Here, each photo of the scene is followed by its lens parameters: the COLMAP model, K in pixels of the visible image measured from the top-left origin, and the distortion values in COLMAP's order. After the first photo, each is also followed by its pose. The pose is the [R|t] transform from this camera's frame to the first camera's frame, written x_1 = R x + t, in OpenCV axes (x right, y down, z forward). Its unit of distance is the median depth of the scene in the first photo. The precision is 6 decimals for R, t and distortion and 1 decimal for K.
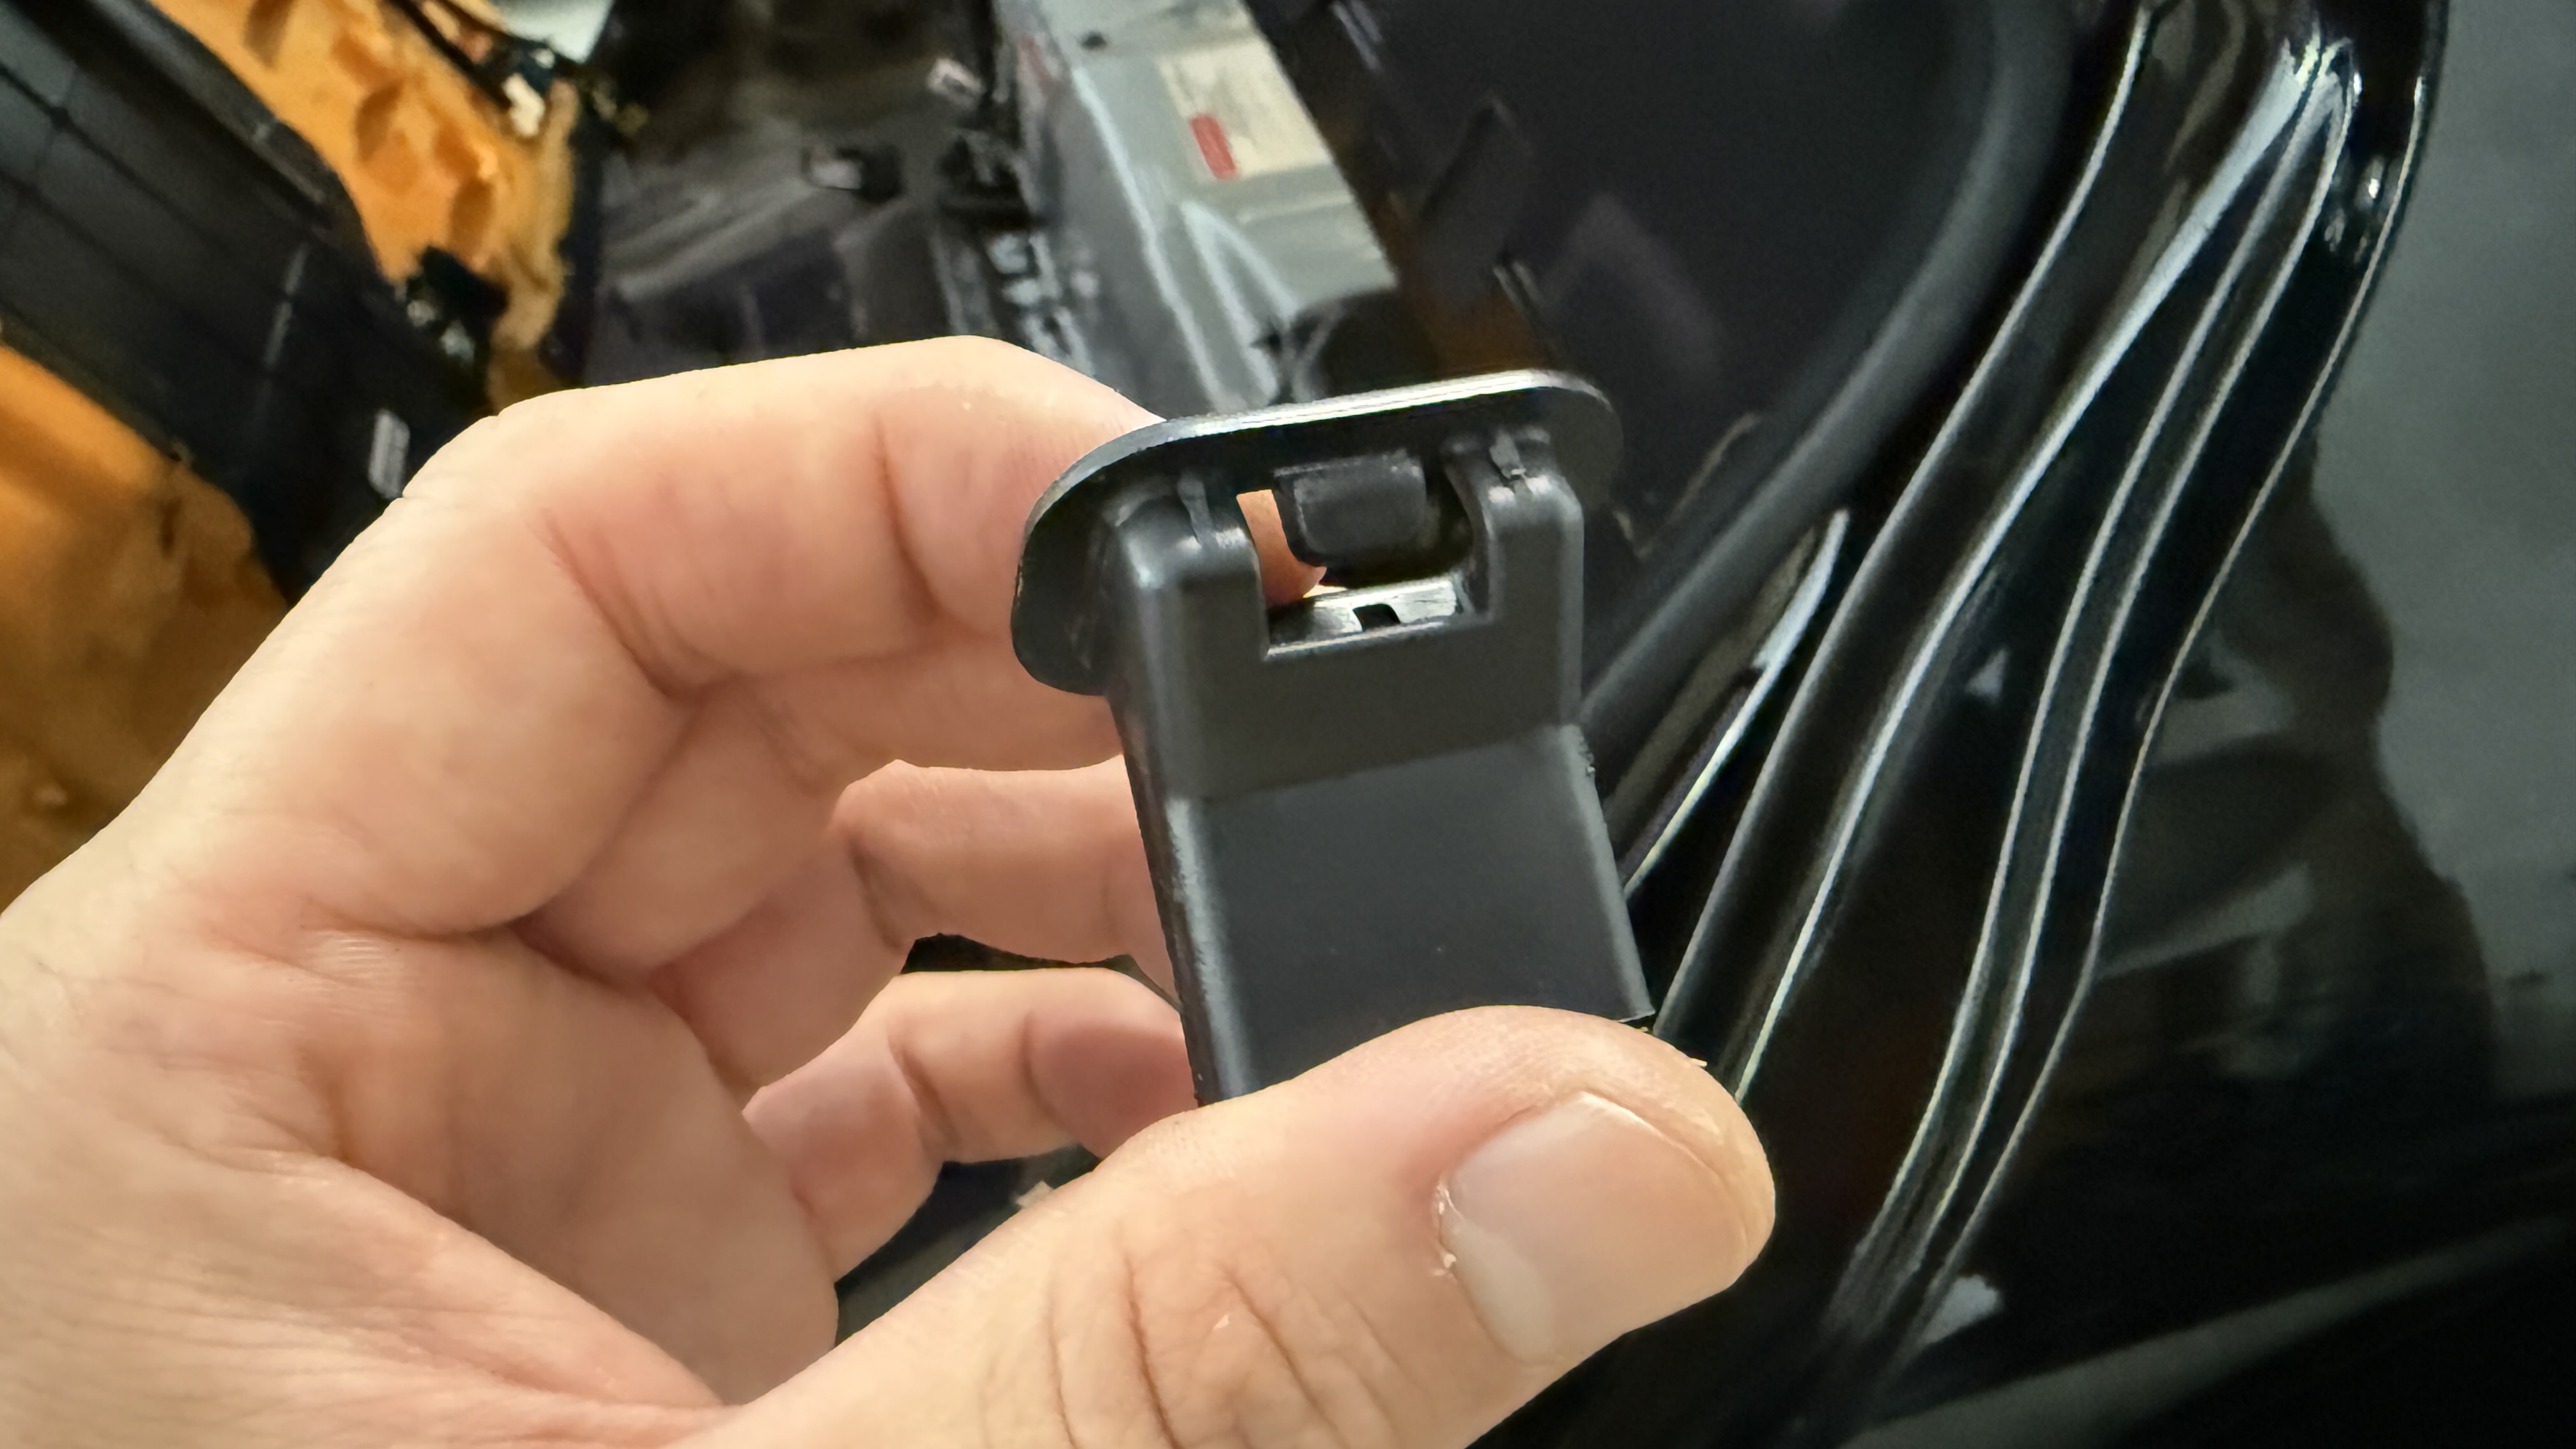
lens RADIAL K [[1848.0, 0, 1088.4], [0, 1848.0, 726.7], [0, 0, 1]] dist [-0.002937, -0.004660]
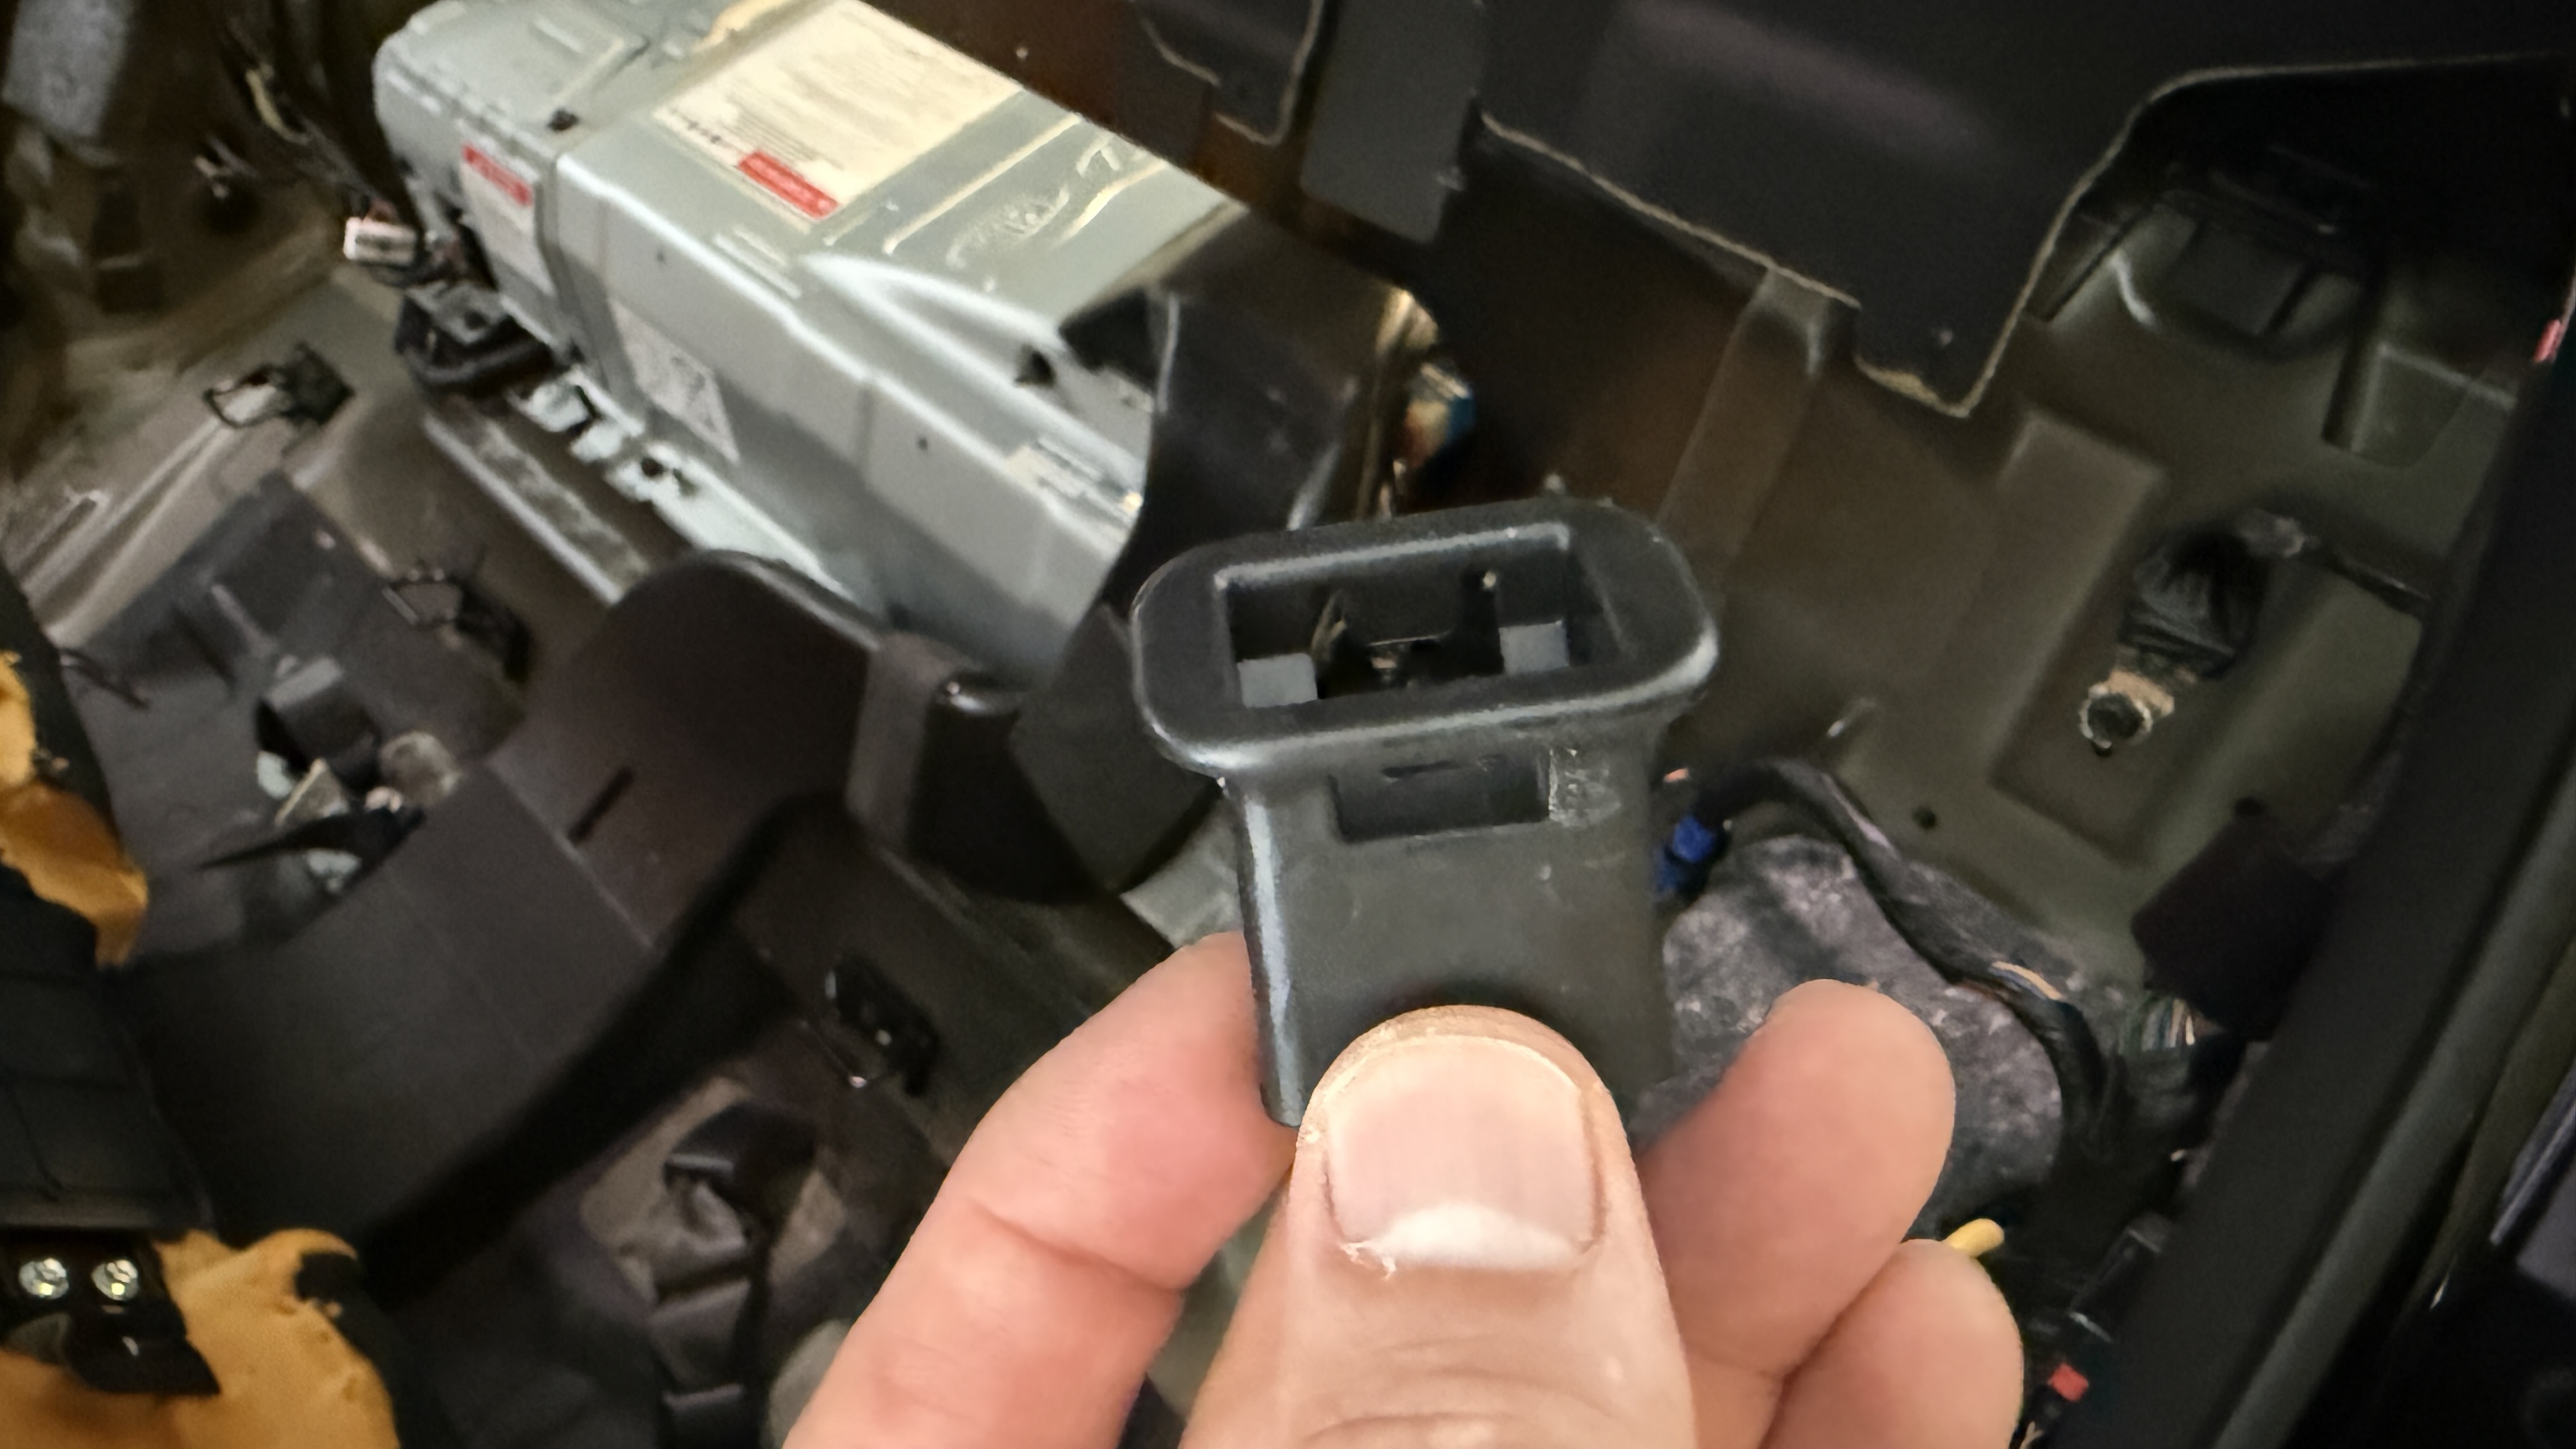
lens RADIAL K [[1848.0, 0, 1088.4], [0, 1848.0, 726.7], [0, 0, 1]] dist [-0.002937, -0.004660]
pose [[0.864088, -0.432304, 0.257808, -0.112112], [0.431962, 0.899822, 0.061066, -0.082578], [-0.258381, 0.058596, 0.964264, 0.179961]]
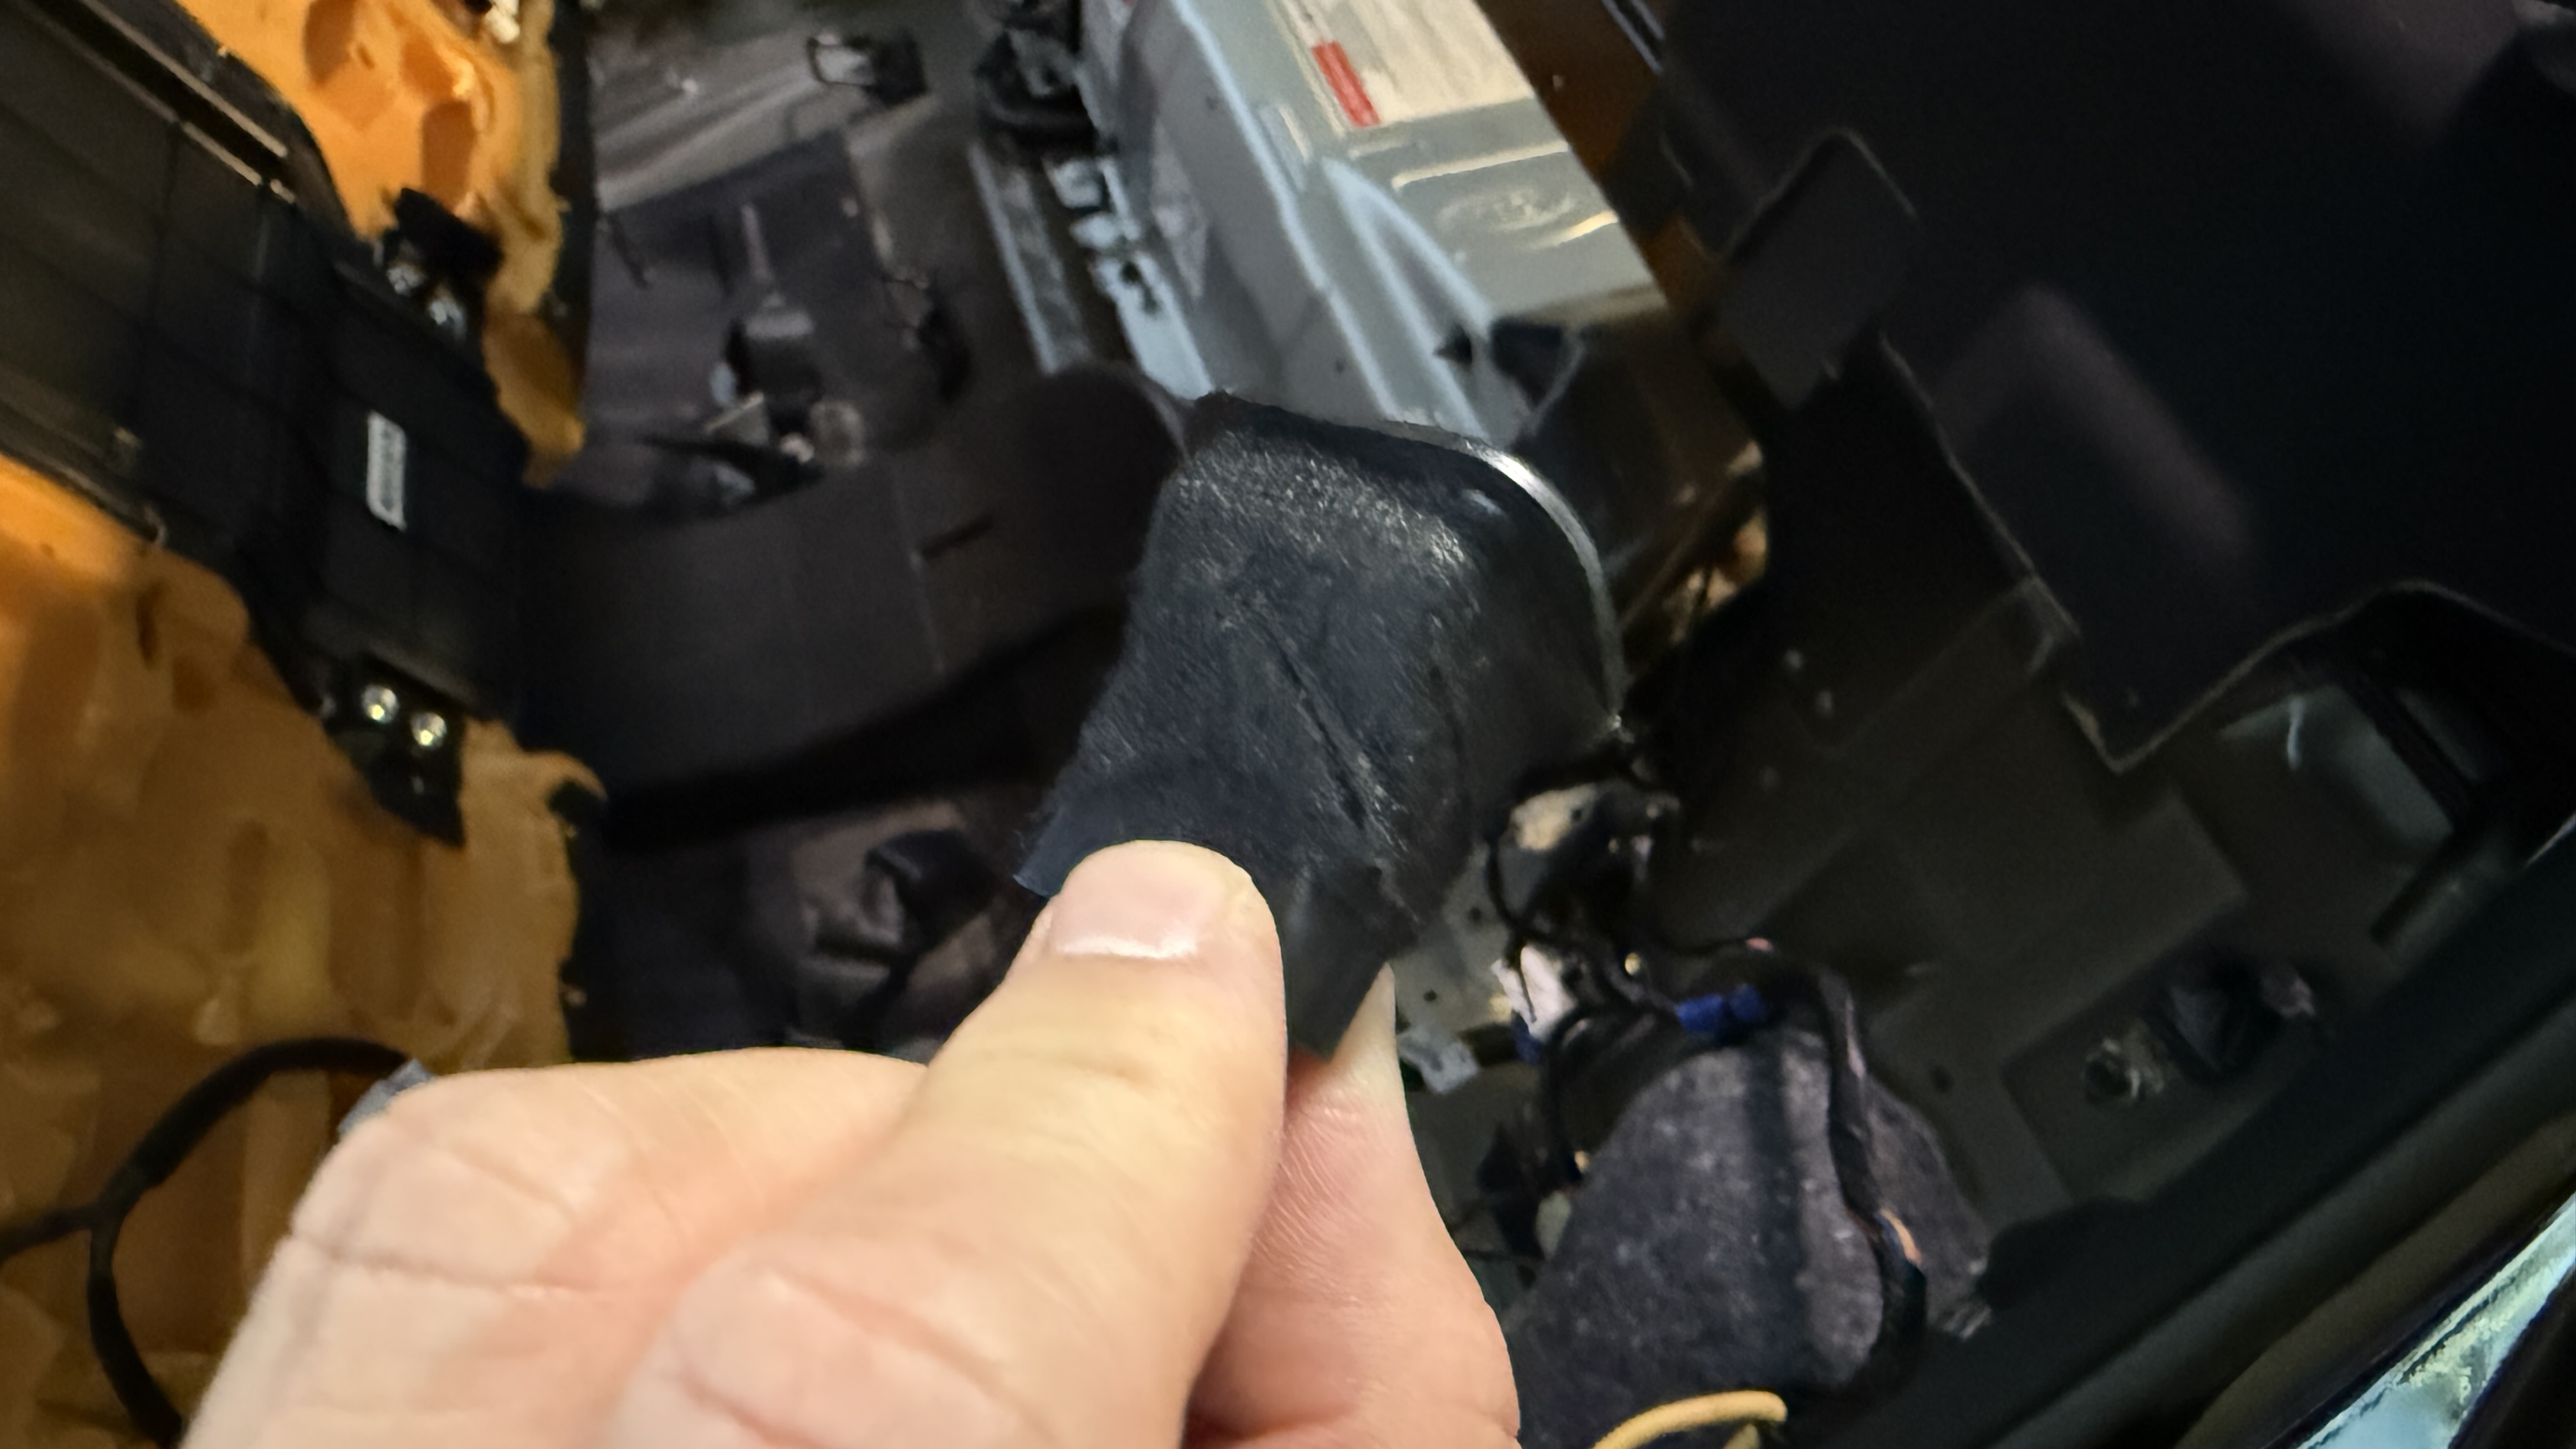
lens RADIAL K [[1850.3, 0, 1146.6], [0, 1850.3, 724.2], [0, 0, 1]] dist [-0.004336, -0.001374]
pose [[0.996675, -0.018541, 0.079343, -0.085943], [0.010489, 0.994860, 0.100717, -0.092700], [-0.080803, -0.099550, 0.991746, 0.109024]]
